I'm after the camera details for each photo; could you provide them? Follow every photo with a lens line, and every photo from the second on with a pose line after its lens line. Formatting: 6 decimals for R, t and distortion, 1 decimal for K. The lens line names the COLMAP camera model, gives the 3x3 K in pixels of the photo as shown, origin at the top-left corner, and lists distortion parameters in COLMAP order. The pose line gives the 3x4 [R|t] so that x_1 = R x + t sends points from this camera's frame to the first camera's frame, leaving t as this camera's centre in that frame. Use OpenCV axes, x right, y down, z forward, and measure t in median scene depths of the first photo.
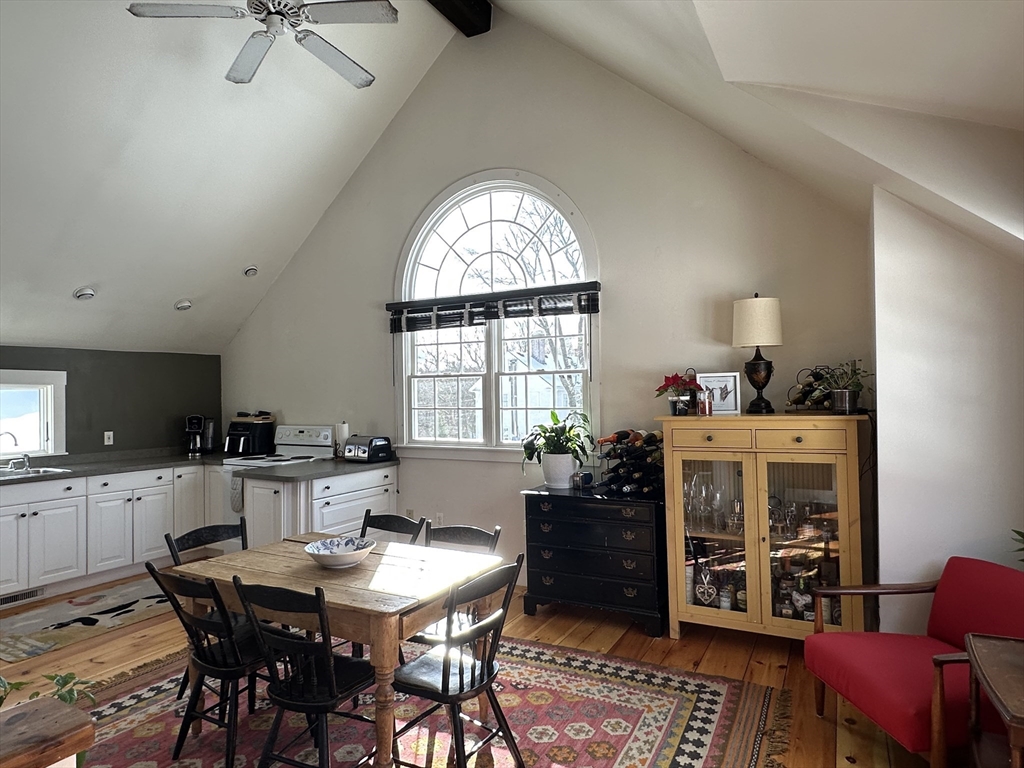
lens RADIAL K [[596.3, 0, 510.1], [0, 596.3, 381.7], [0, 0, 1]] dist [-0.003363, -0.000157]
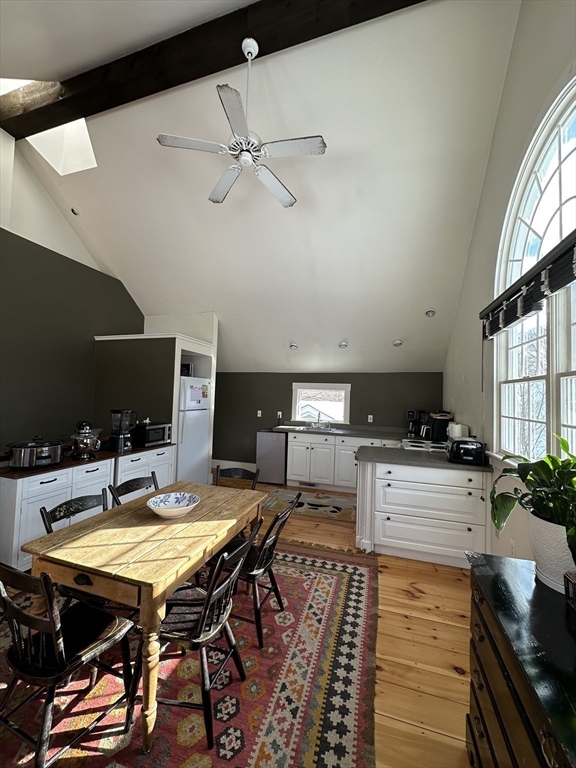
lens RADIAL K [[307.5, 0, 285.2], [0, 307.5, 383.7], [0, 0, 1]] dist [-0.000322, 0.000067]
pose [[0.189342, -0.018849, -0.981730, 0.273030], [-0.007145, 0.999763, -0.020573, 0.006461], [0.981885, 0.010910, 0.189163, 0.624856]]
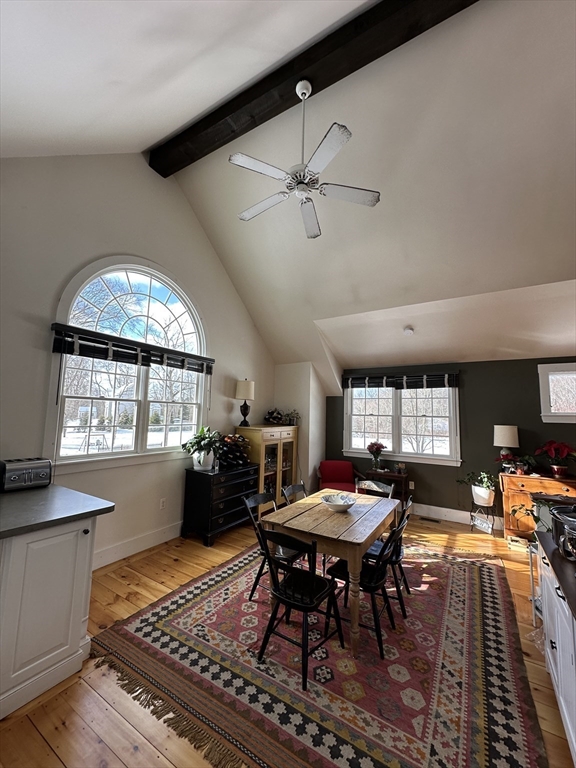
lens RADIAL K [[307.5, 0, 284.2], [0, 307.5, 385.1], [0, 0, 1]] dist [-0.000322, 0.000067]
pose [[0.051524, 0.111426, 0.992436, -0.746575], [-0.047795, 0.992893, -0.108996, 0.011673], [-0.997527, -0.041818, 0.056483, 0.635438]]
